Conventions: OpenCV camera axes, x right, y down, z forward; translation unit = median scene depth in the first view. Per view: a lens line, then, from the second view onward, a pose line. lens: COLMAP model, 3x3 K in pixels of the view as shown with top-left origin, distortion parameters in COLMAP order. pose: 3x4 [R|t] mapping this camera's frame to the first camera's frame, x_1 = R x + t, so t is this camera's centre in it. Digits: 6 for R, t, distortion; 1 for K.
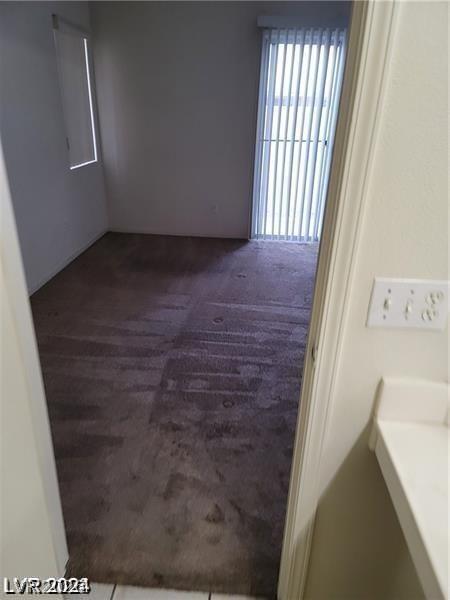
lens RADIAL K [[441.0, 0, 223.6], [0, 441.0, 311.7], [0, 0, 1]] dist [0.046450, -0.002732]
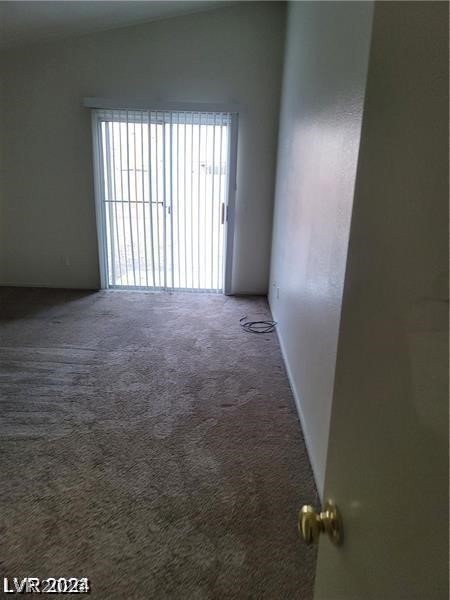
lens RADIAL K [[429.3, 0, 246.0], [0, 429.3, 308.1], [0, 0, 1]] dist [0.010116, 0.004018]
pose [[0.994865, -0.017149, 0.099749, 0.418559], [0.030590, 0.990397, -0.134824, 0.040984], [-0.096479, 0.137183, 0.985836, -0.063684]]
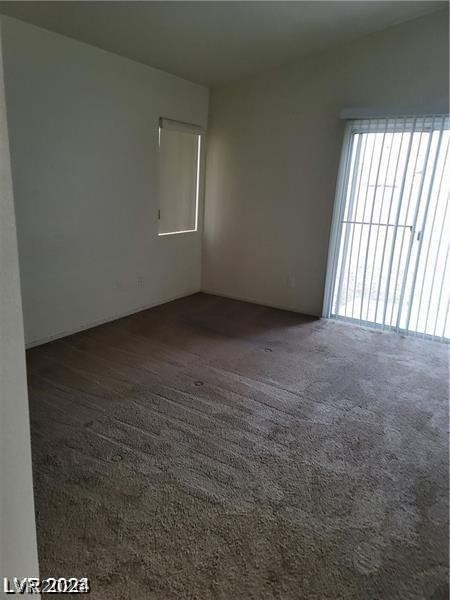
lens RADIAL K [[444.0, 0, 225.0], [0, 444.0, 300.0], [0, 0, 1]] dist [0.064483, -0.001040]
pose [[0.892924, 0.136033, -0.429164, 0.390347], [-0.213235, 0.967342, -0.137039, -0.034234], [0.396506, 0.213879, 0.892770, 0.063044]]
